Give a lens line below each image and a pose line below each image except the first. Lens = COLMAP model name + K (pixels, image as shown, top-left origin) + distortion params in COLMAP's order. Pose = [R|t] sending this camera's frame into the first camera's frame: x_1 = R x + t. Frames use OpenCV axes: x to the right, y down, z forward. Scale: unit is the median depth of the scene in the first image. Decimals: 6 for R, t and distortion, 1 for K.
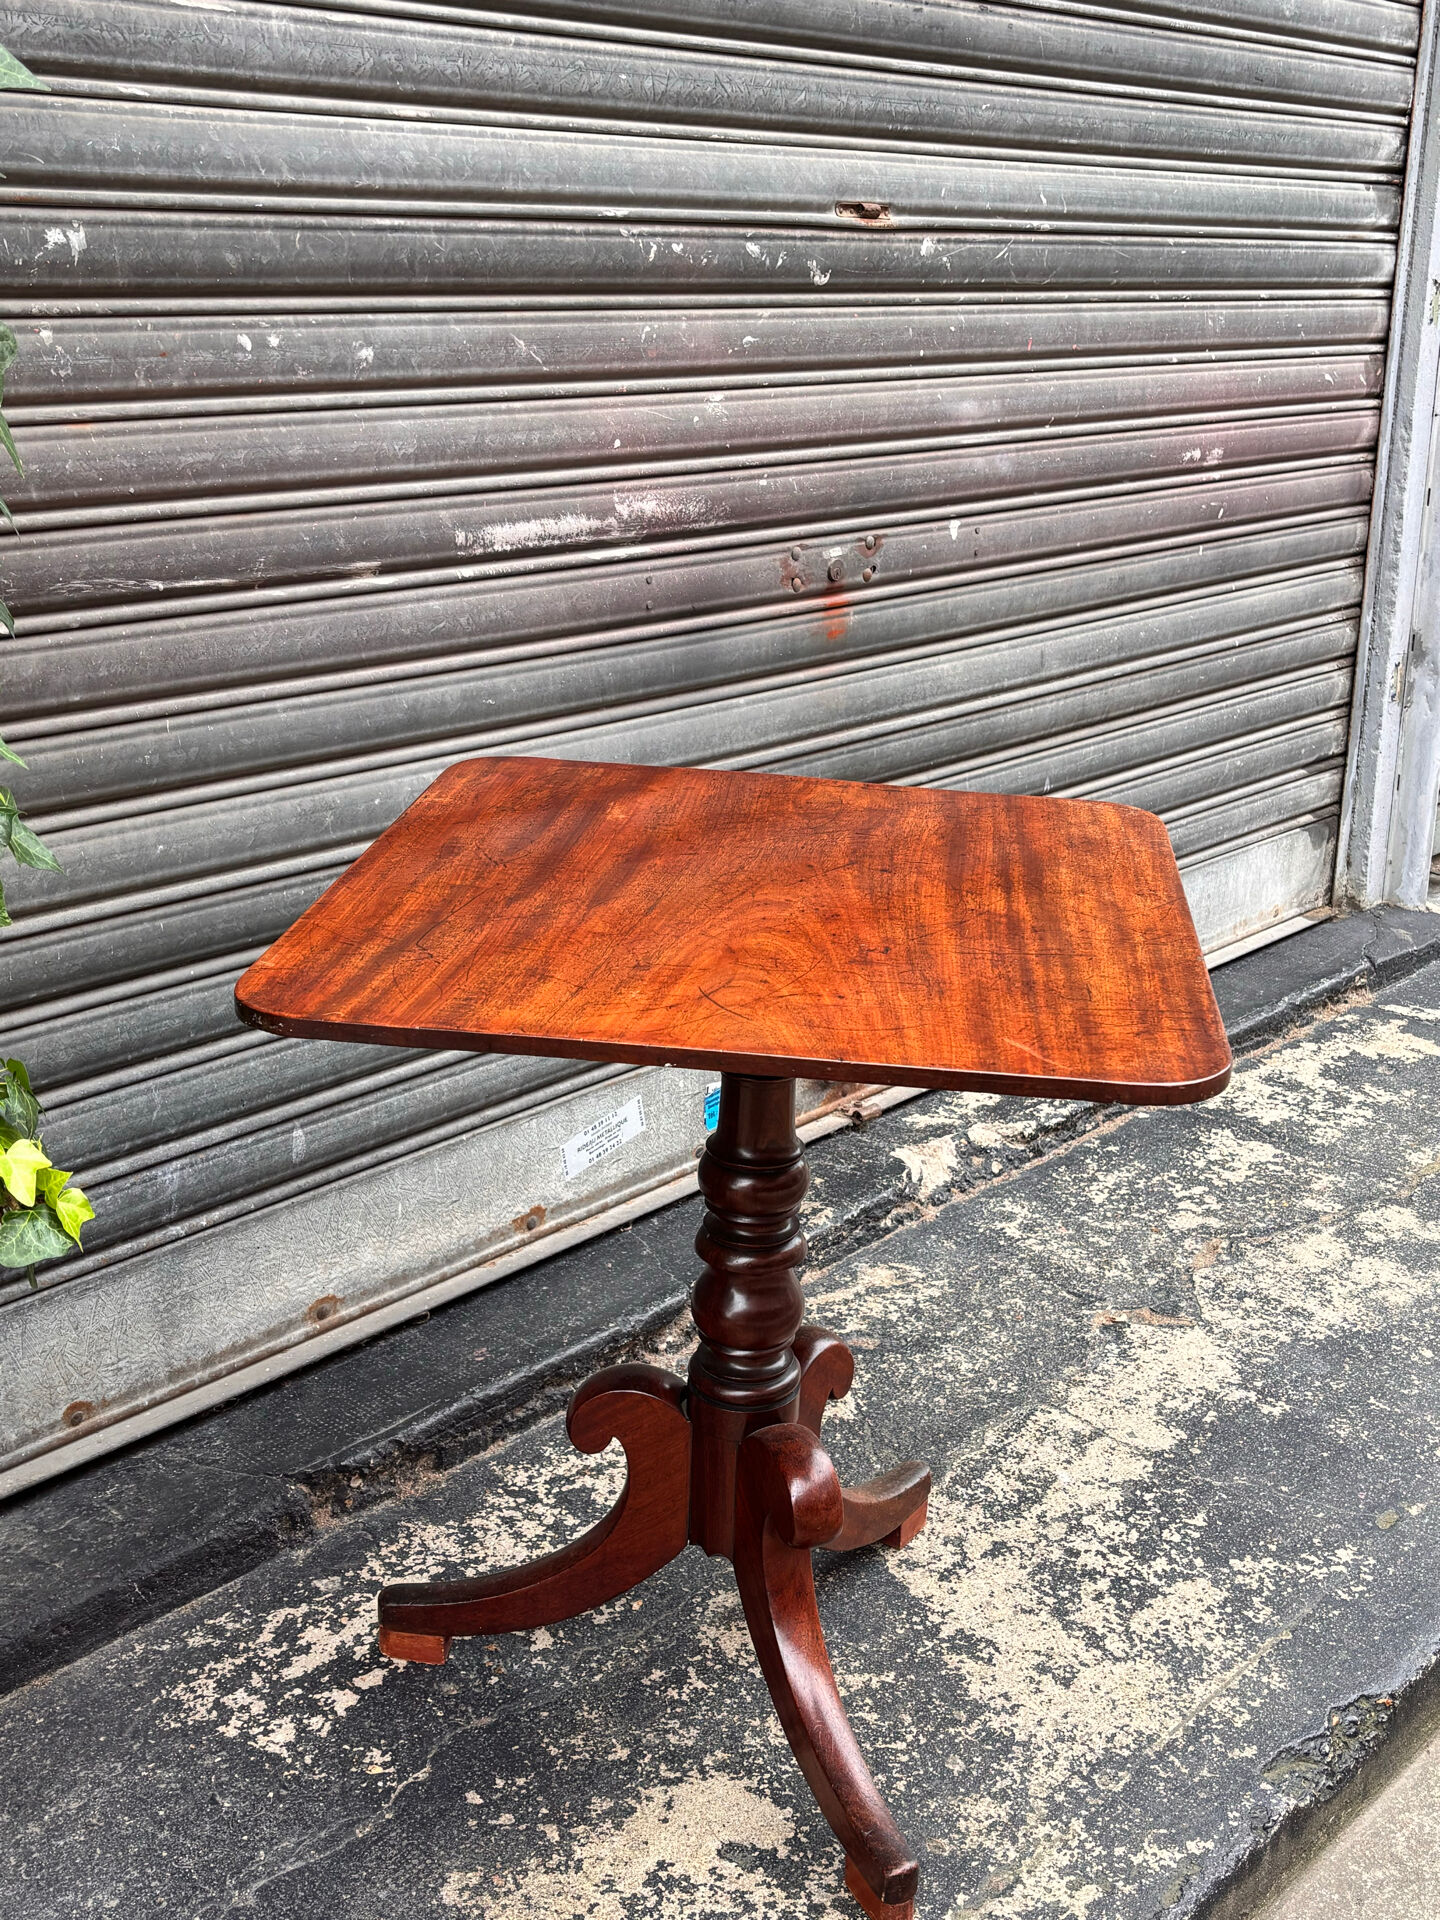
lens RADIAL K [[2111.6, 0, 726.2], [0, 2111.6, 979.7], [0, 0, 1]] dist [0.164701, -0.551028]
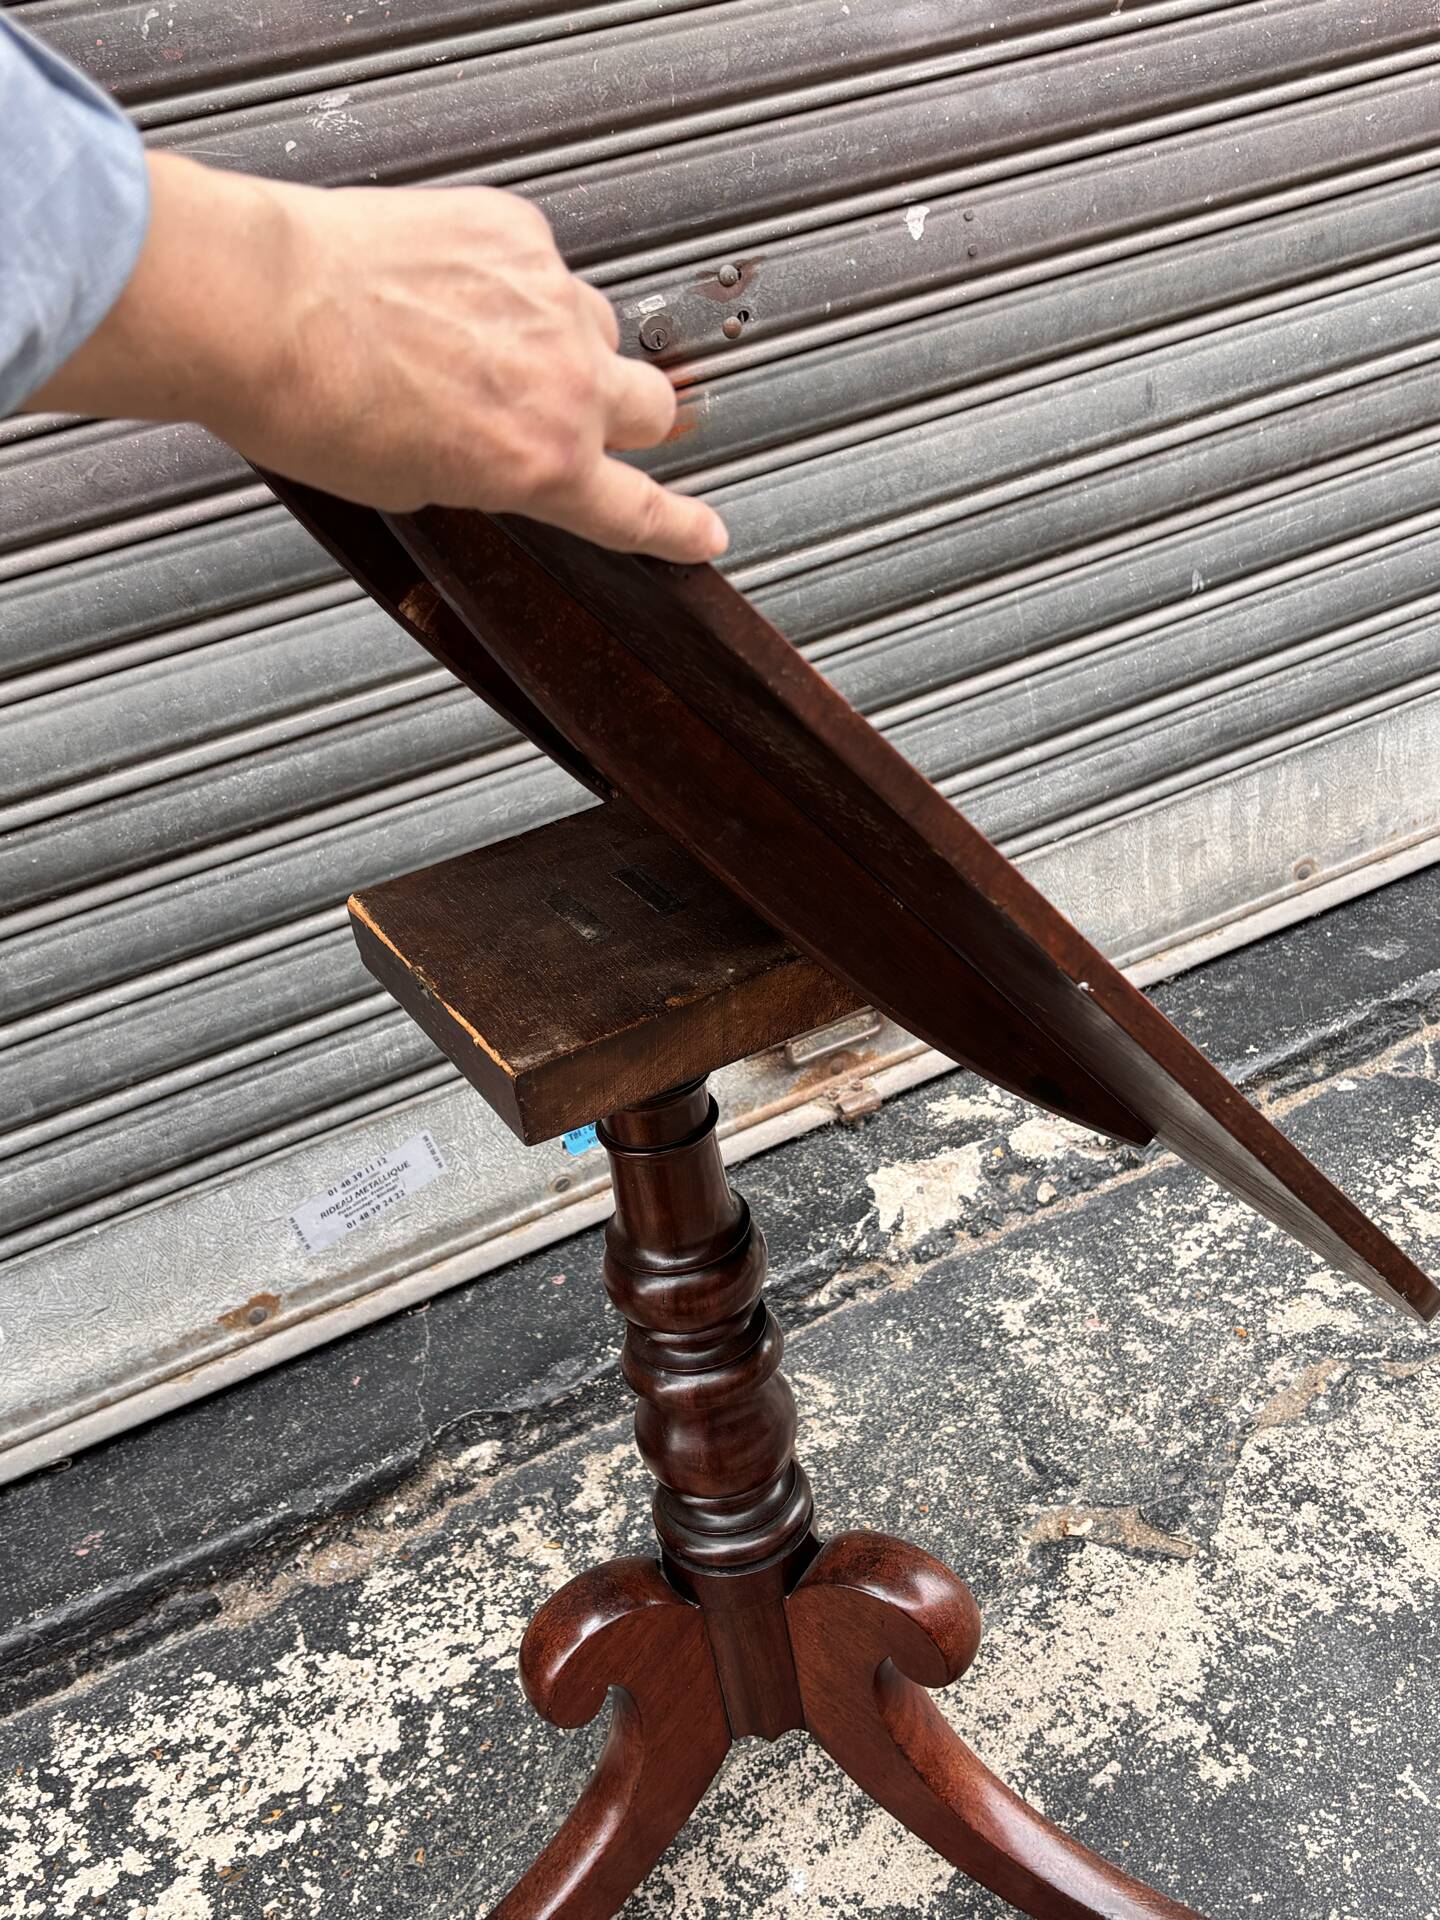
lens RADIAL K [[2122.6, 0, 720.1], [0, 2122.6, 951.2], [0, 0, 1]] dist [0.112907, -0.367770]
pose [[0.930097, 0.030950, -0.366007, 0.376448], [0.044974, 0.979351, 0.197103, -0.170126], [0.364549, -0.199786, 0.909499, 0.490481]]
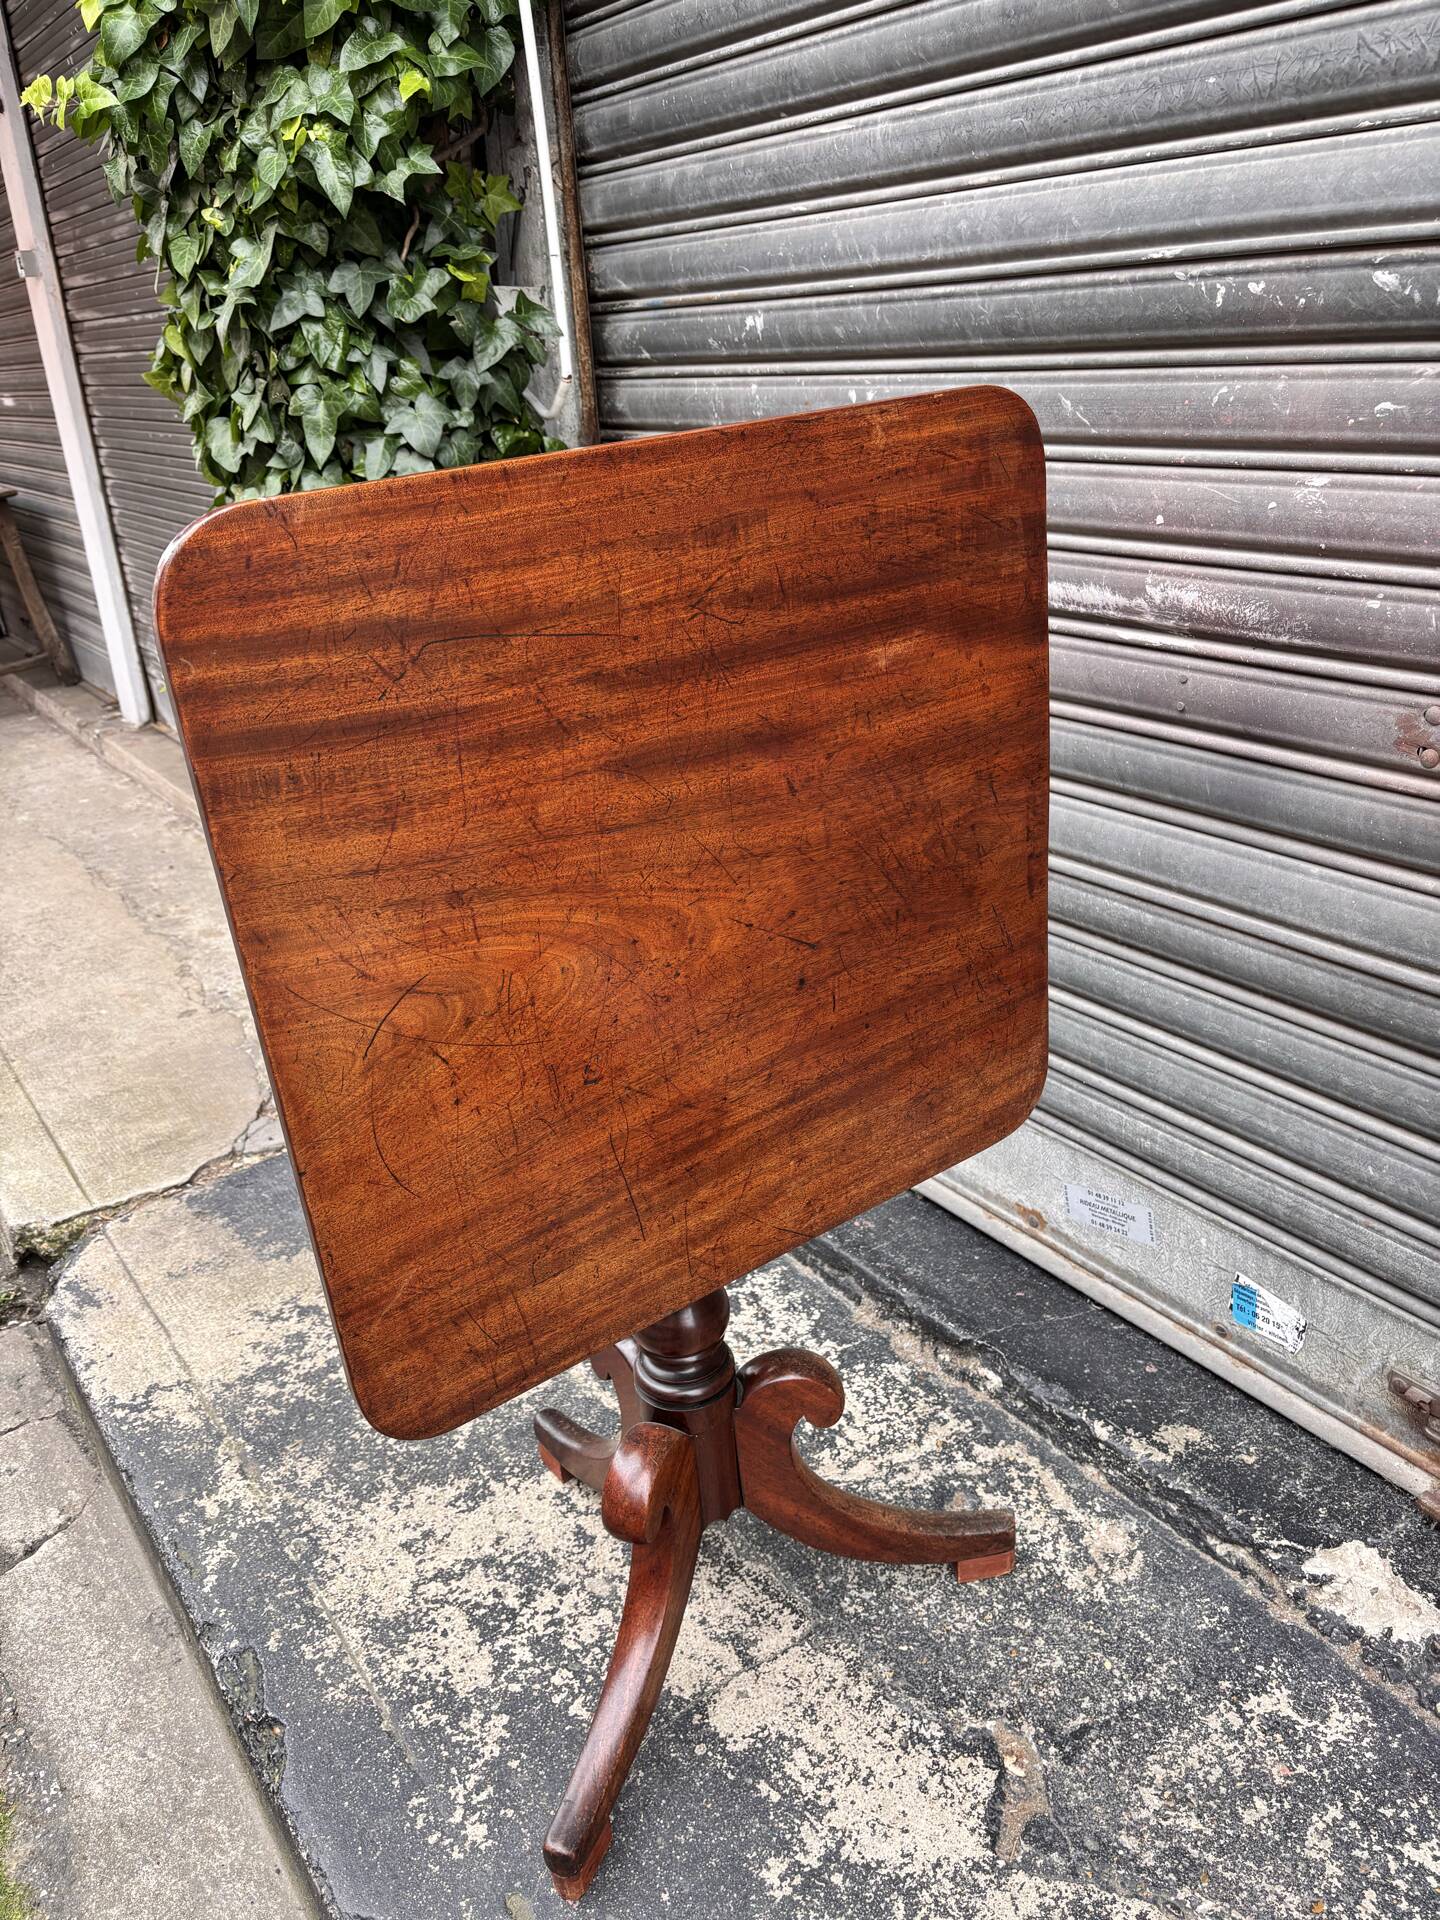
lens RADIAL K [[1471.1, 0, 701.5], [0, 1471.1, 973.1], [0, 0, 1]] dist [0.023437, 0.001581]
pose [[-0.225016, 0.395755, -0.890363, 0.677148], [-0.256298, 0.857576, 0.445954, -0.343365], [0.940042, 0.328545, -0.091537, 1.018491]]
